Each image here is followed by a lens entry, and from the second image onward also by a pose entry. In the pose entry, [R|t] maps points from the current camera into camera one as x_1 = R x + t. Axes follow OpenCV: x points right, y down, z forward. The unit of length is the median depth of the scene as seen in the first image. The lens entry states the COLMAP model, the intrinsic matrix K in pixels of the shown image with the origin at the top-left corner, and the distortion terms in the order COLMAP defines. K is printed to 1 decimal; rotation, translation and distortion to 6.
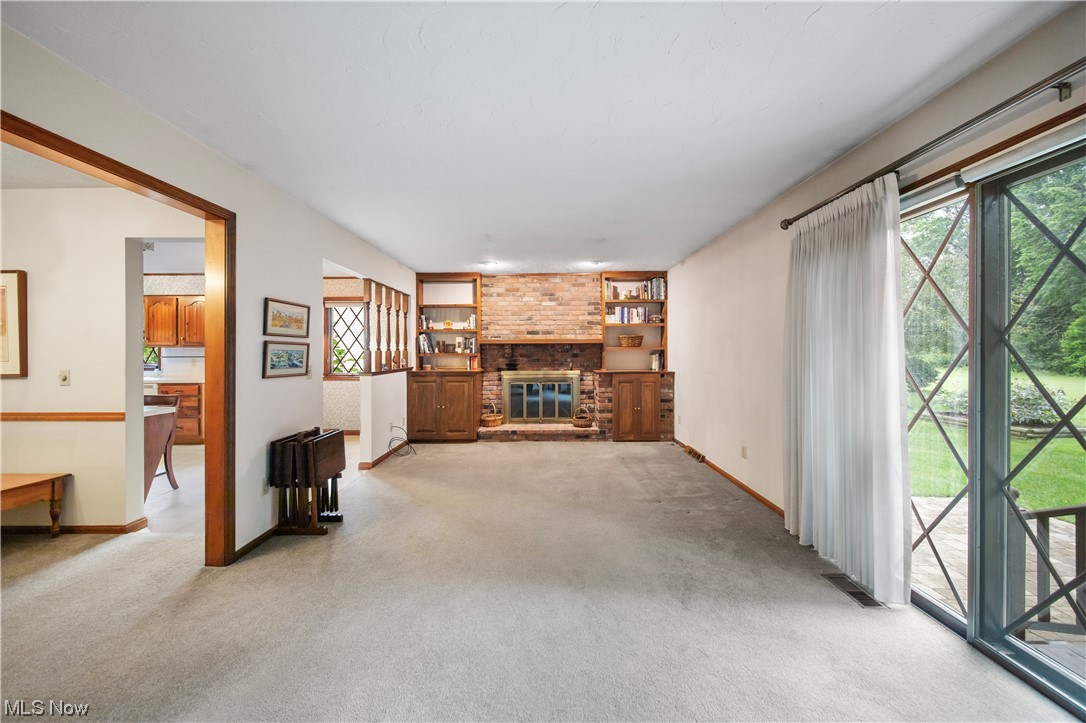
lens RADIAL K [[379.3, 0, 543.0], [0, 379.3, 361.5], [0, 0, 1]] dist [-0.000035, -0.000008]
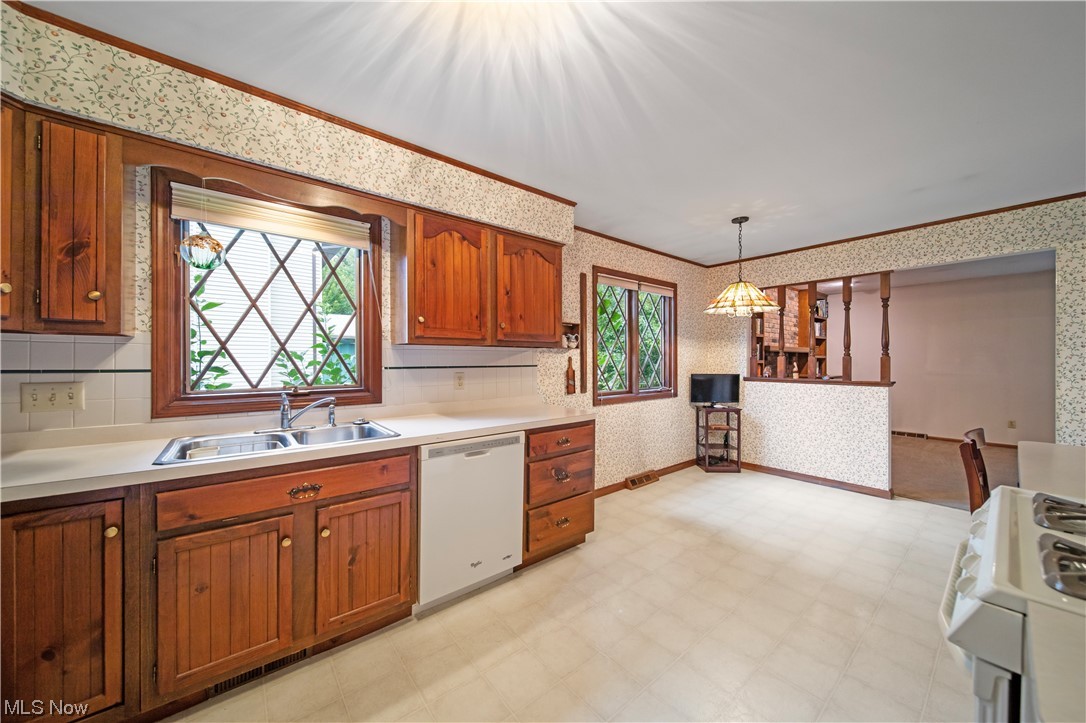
lens RADIAL K [[379.3, 0, 543.0], [0, 379.3, 361.5], [0, 0, 1]] dist [-0.000035, -0.000008]
pose [[0.768208, 0.000892, 0.640200, -1.193402], [0.013229, 0.999763, -0.017266, -0.009613], [-0.640064, 0.021733, 0.768014, 0.627625]]
